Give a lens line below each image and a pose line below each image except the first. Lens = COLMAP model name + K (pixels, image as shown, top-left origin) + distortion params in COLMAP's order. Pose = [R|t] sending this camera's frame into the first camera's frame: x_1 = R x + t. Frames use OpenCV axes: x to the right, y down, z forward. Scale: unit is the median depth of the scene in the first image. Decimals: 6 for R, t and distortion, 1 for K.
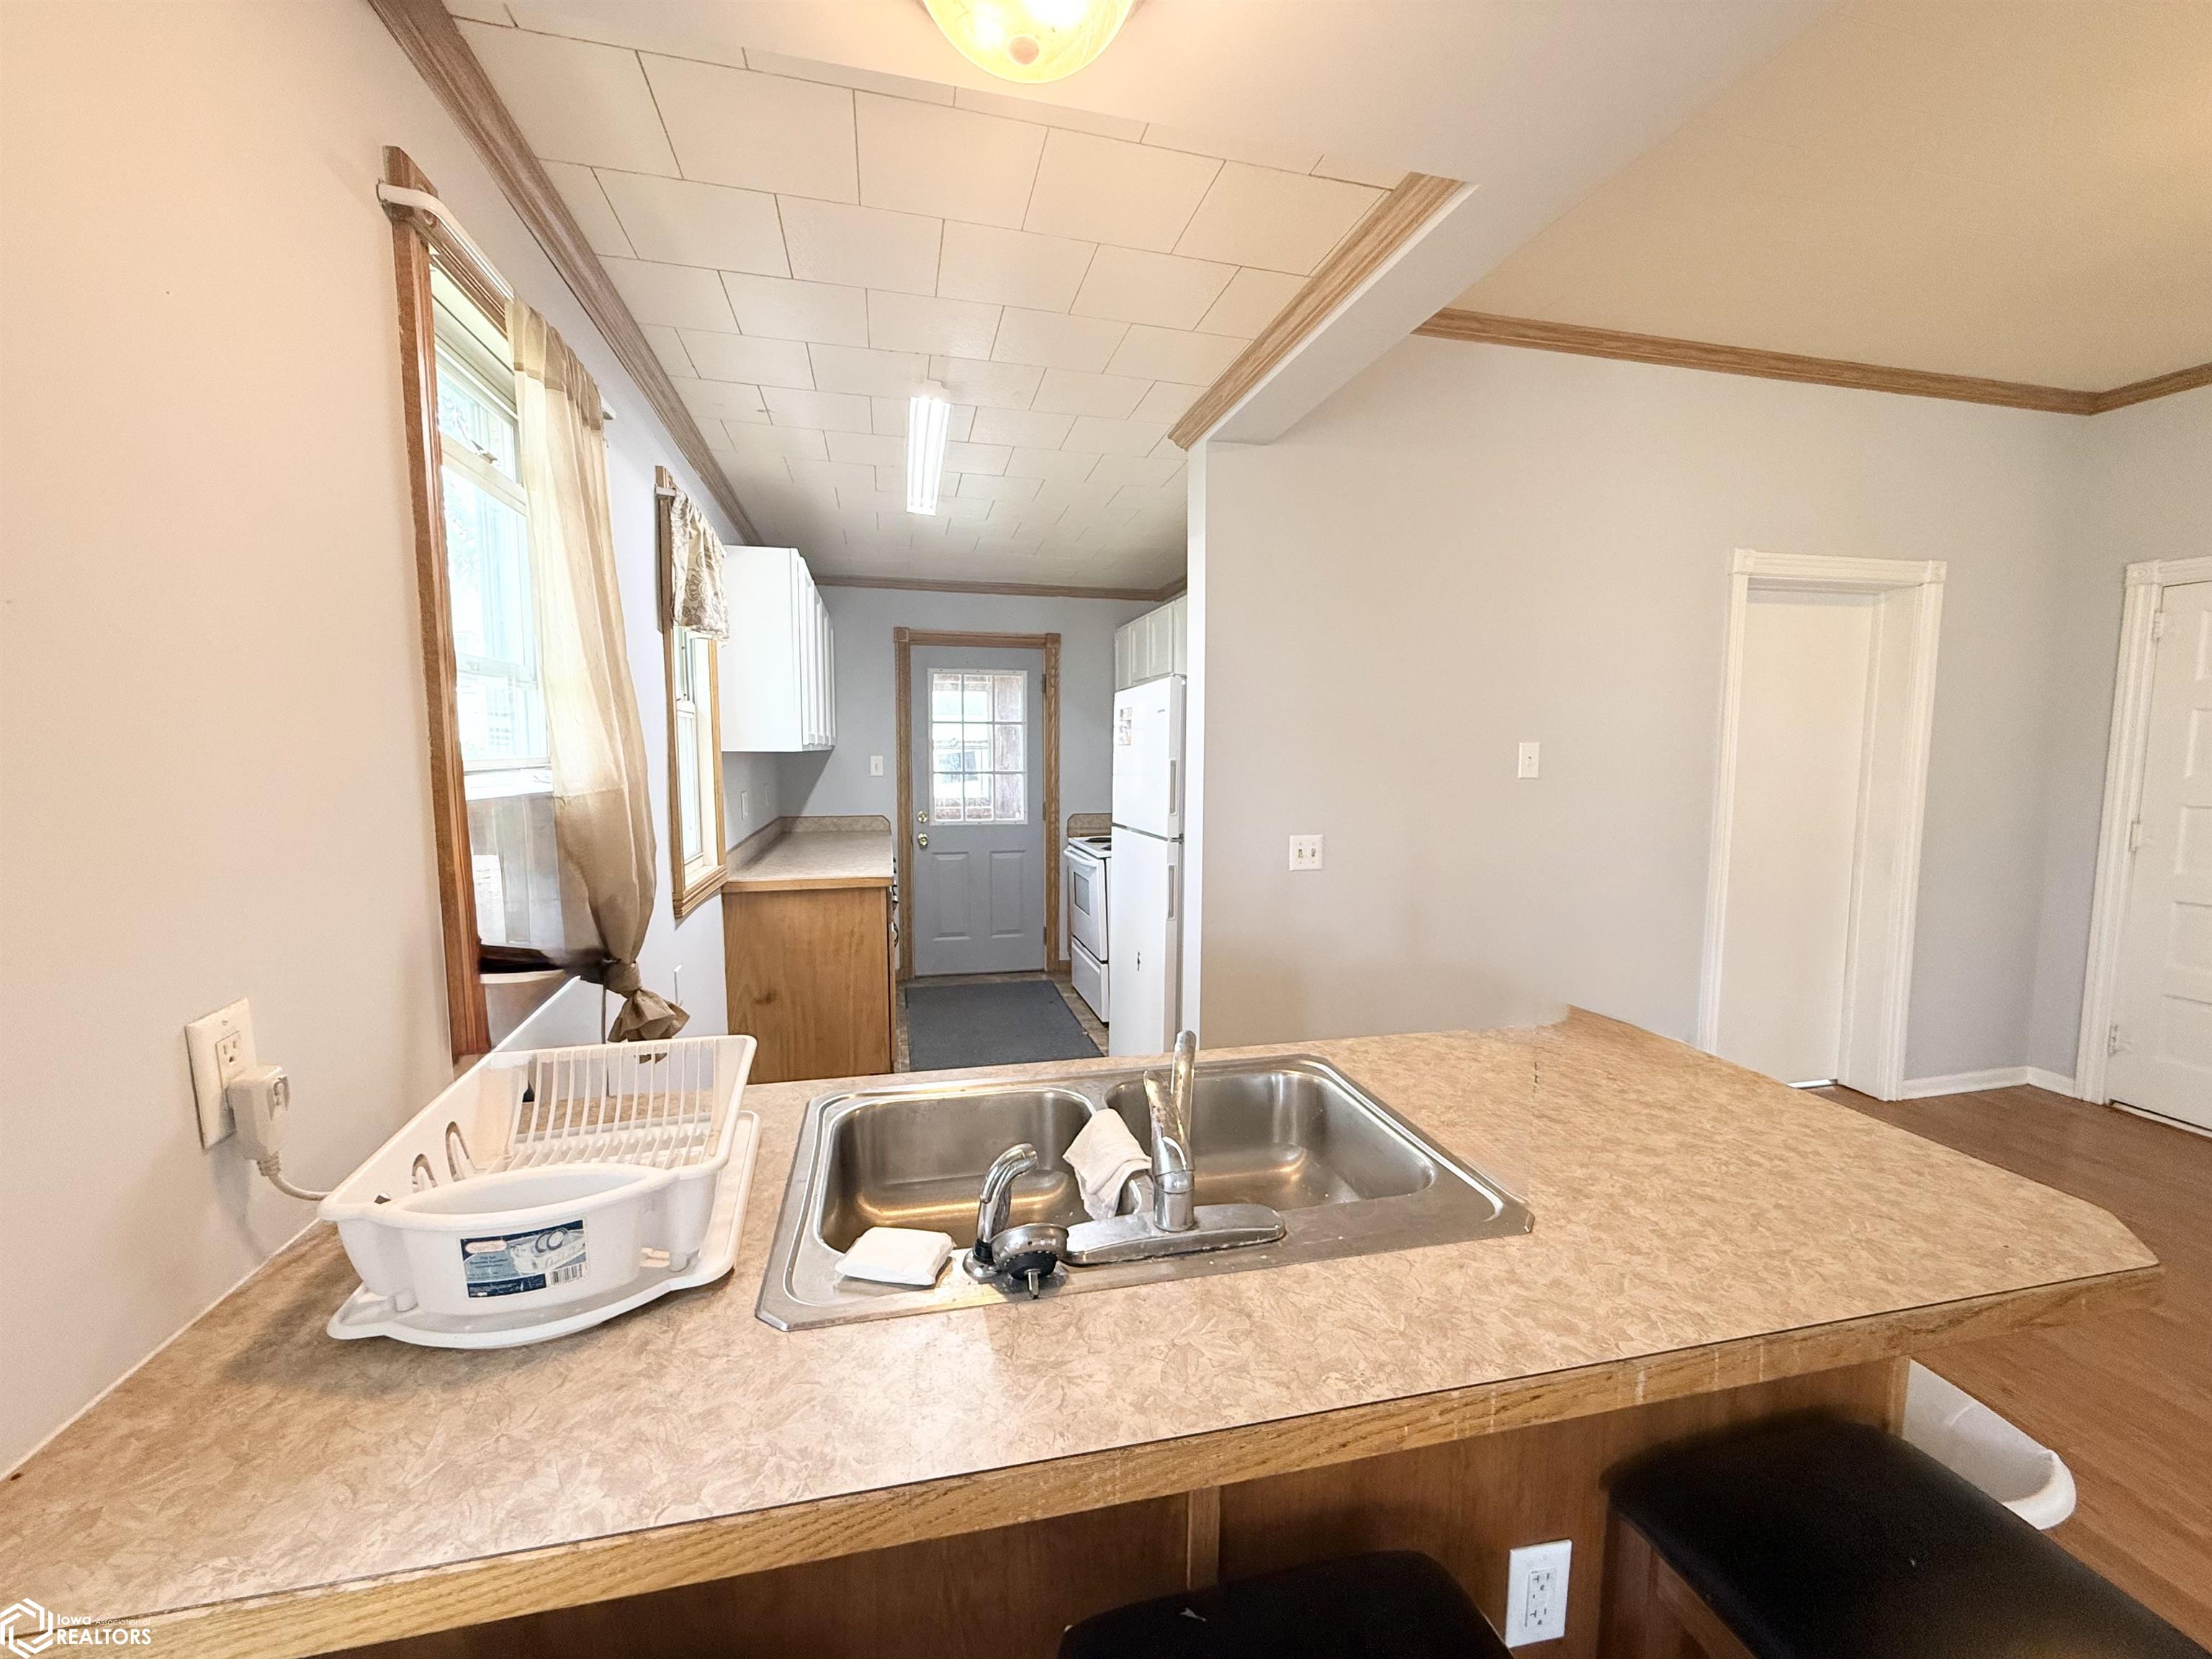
lens RADIAL K [[879.9, 0, 1101.3], [0, 879.9, 832.3], [0, 0, 1]] dist [-0.002825, 0.000657]
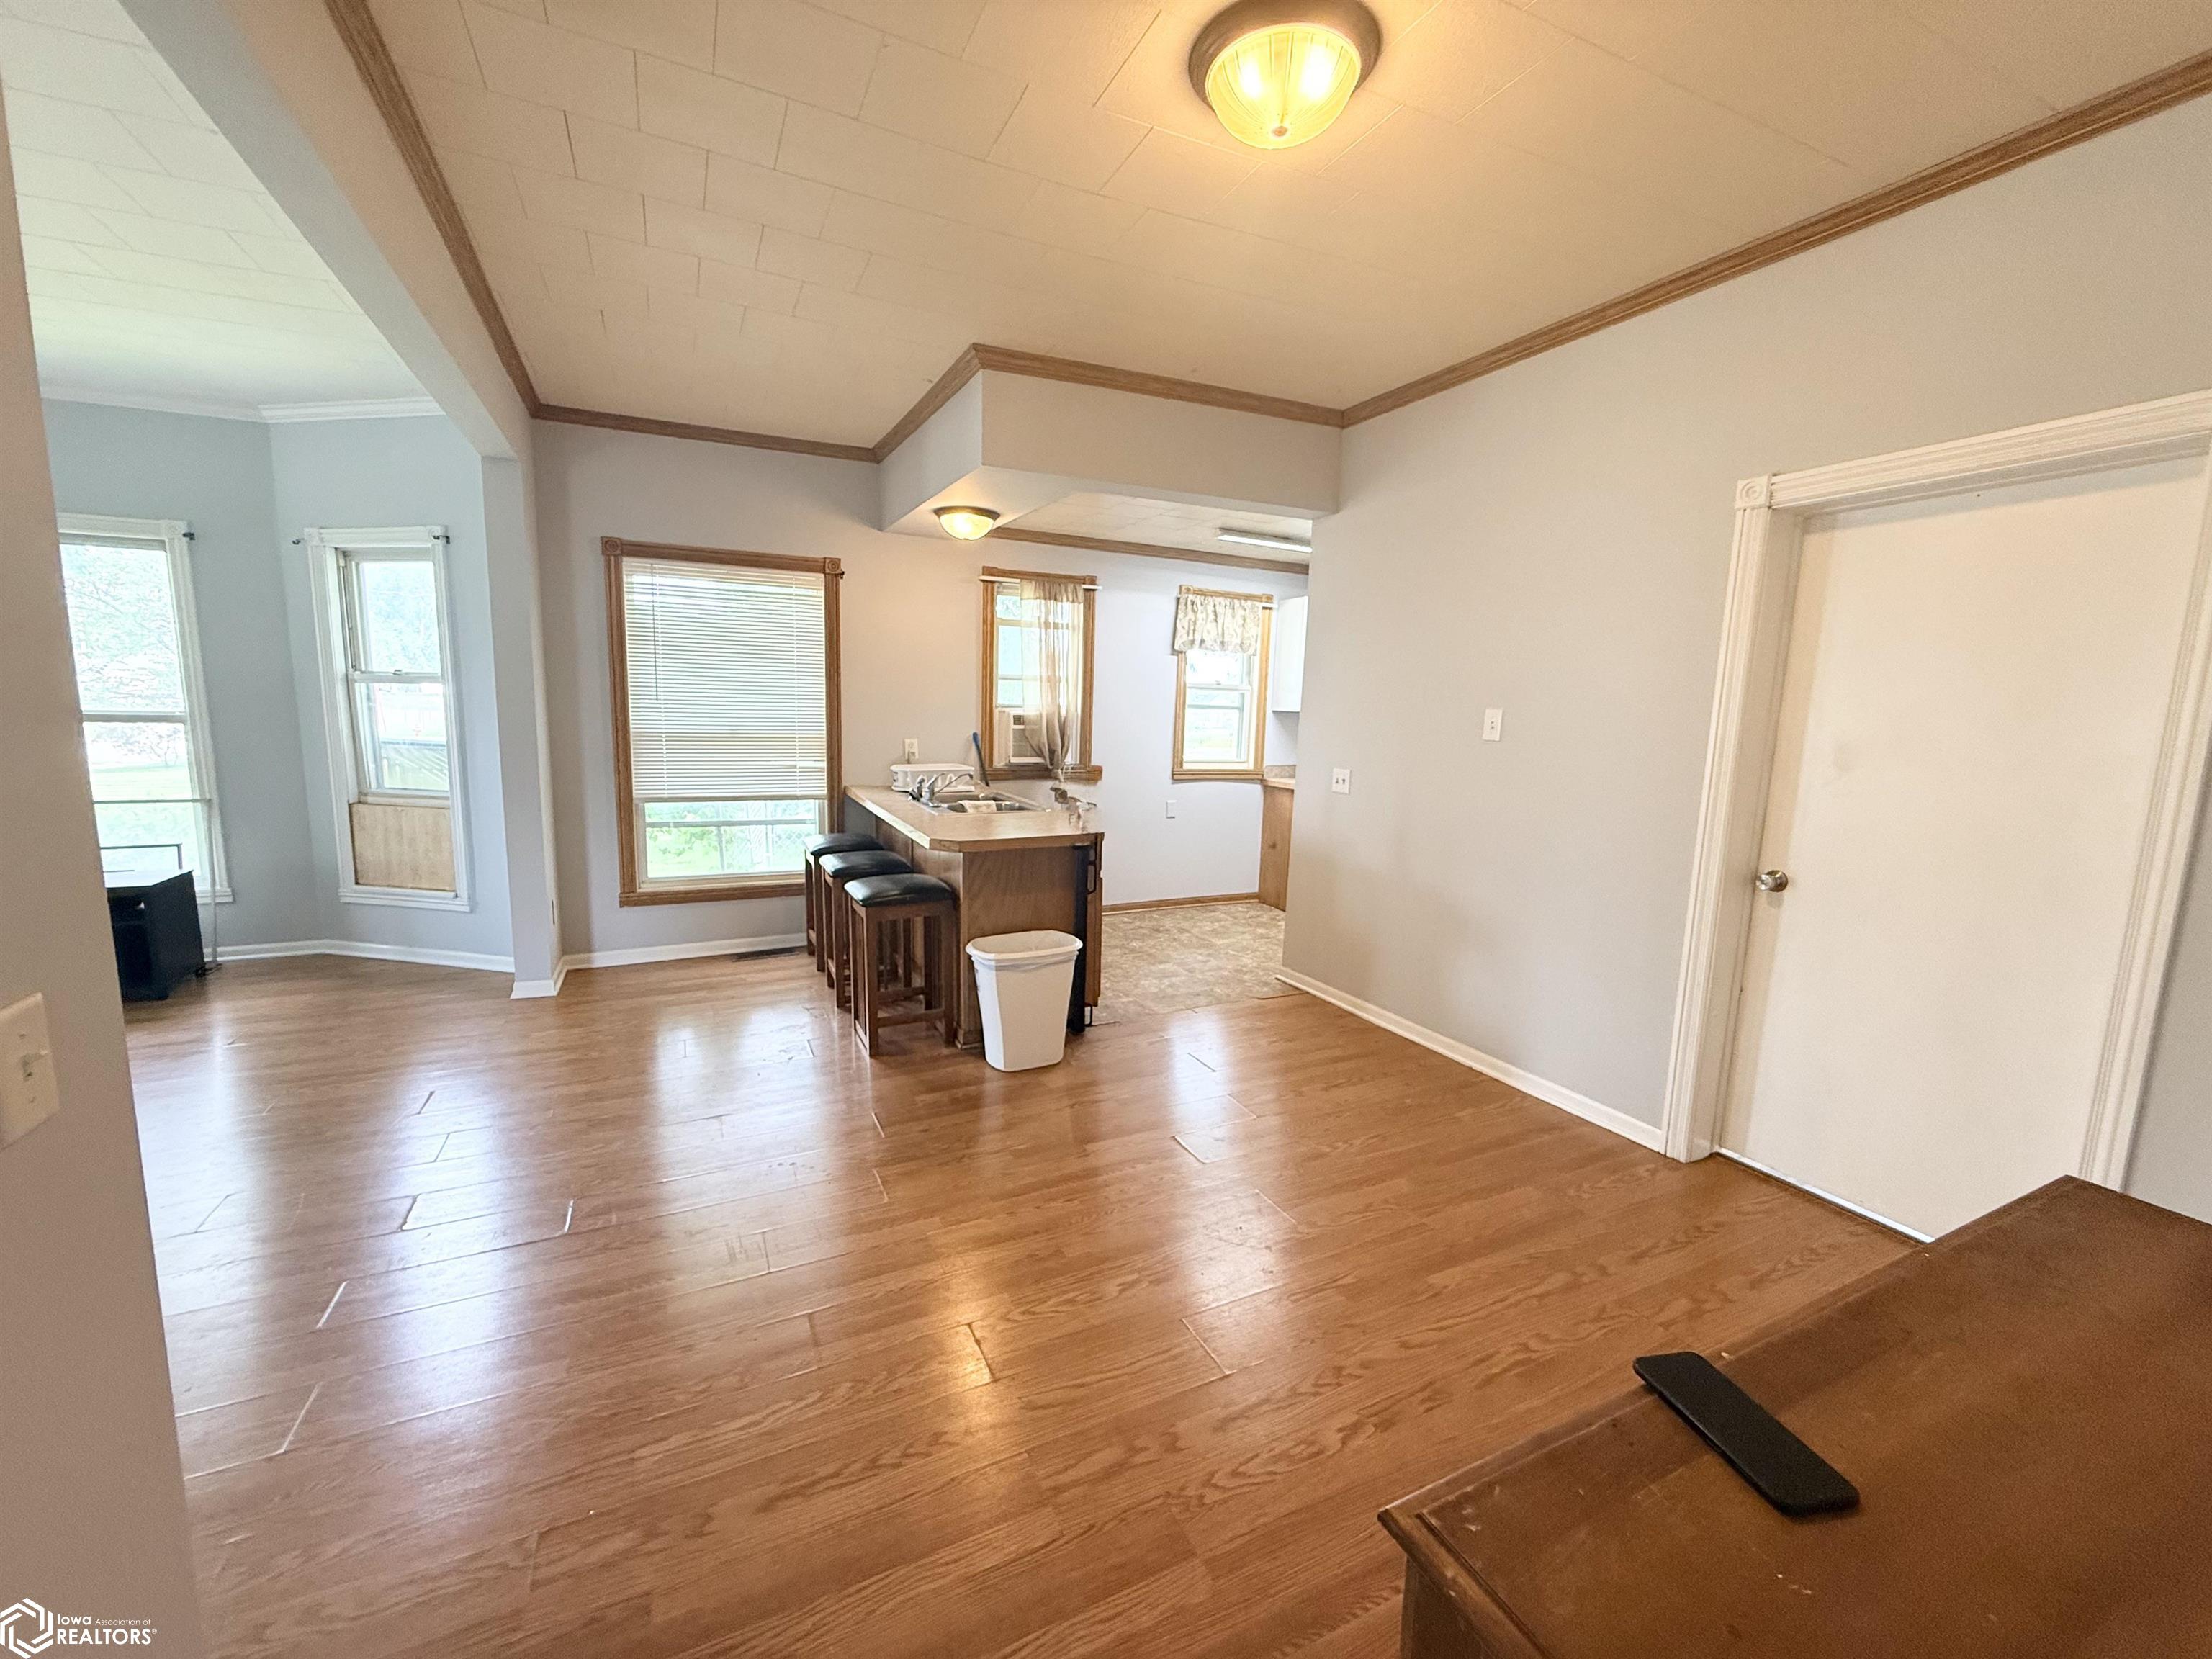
lens RADIAL K [[879.9, 0, 1101.4], [0, 879.9, 836.0], [0, 0, 1]] dist [-0.002825, 0.000657]
pose [[0.210966, 0.151898, -0.965619, 1.226065], [-0.125382, 0.983897, 0.127381, -0.018491], [0.969419, 0.094198, 0.226615, 0.215887]]
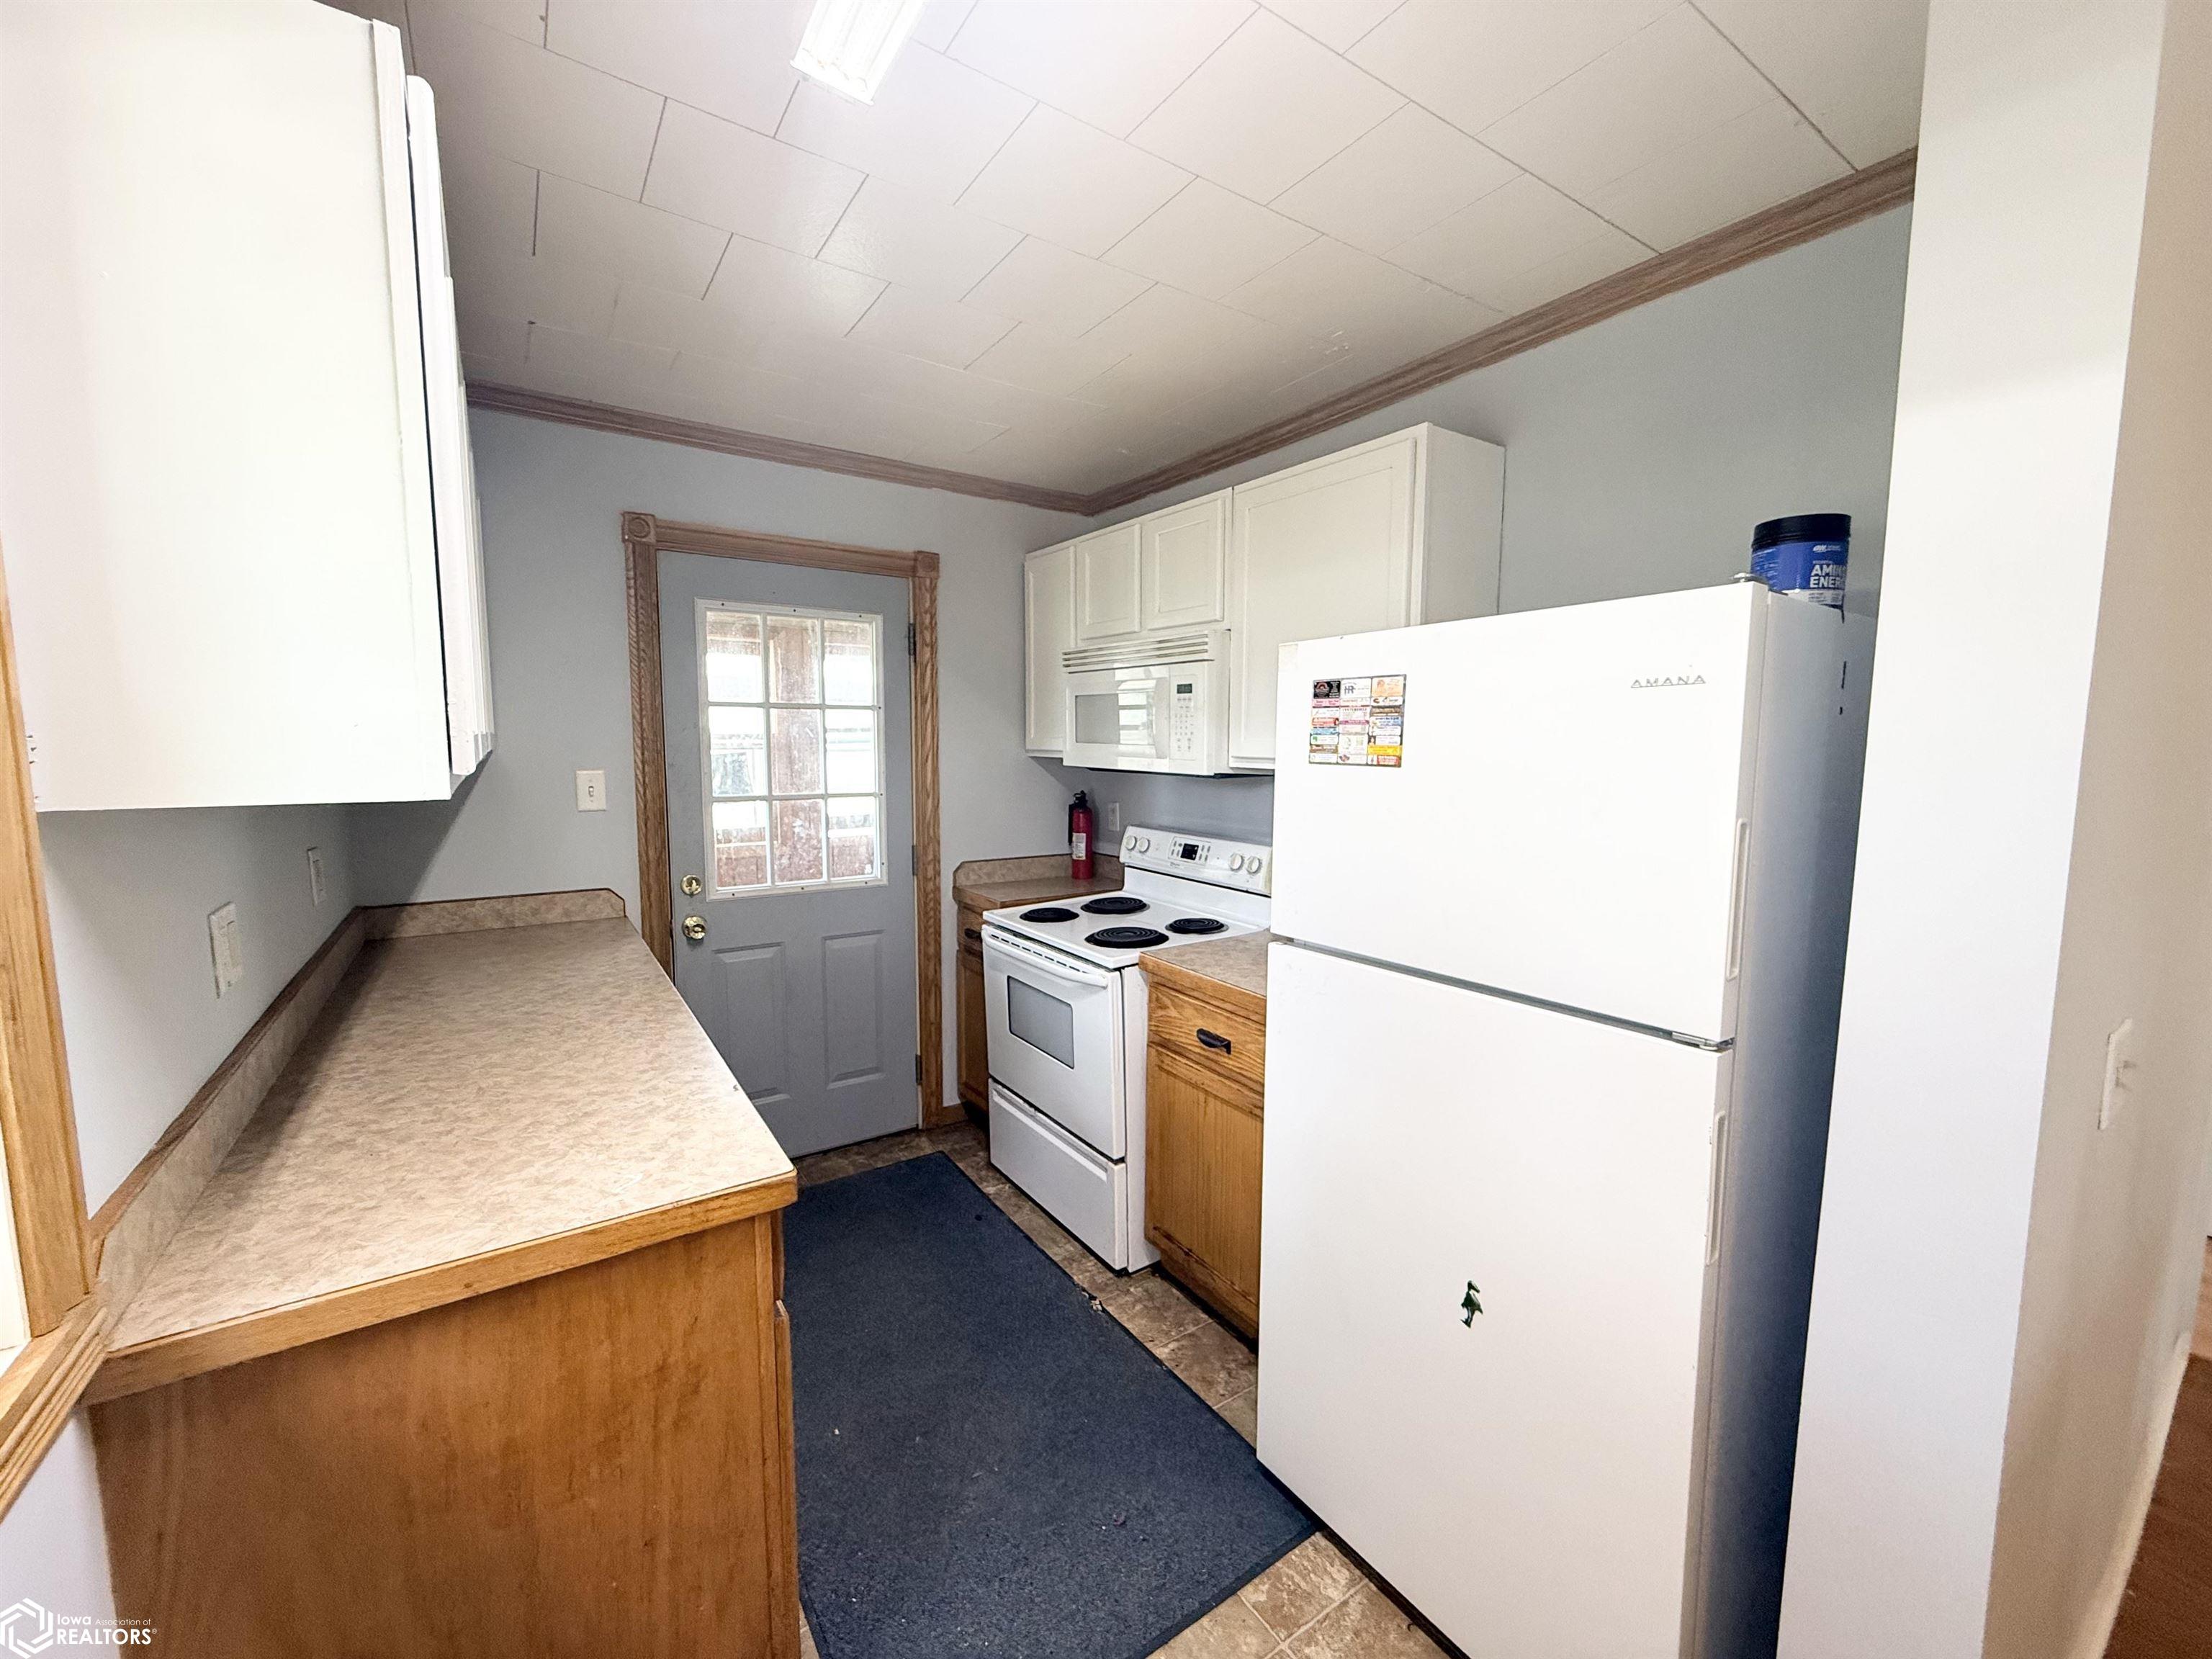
lens RADIAL K [[879.9, 0, 1102.4], [0, 879.9, 832.6], [0, 0, 1]] dist [-0.002825, 0.000657]
pose [[0.936668, -0.032385, 0.348717, -0.227572], [0.027260, 0.999436, 0.019594, -0.076054], [-0.349155, -0.008847, 0.937023, 0.621564]]
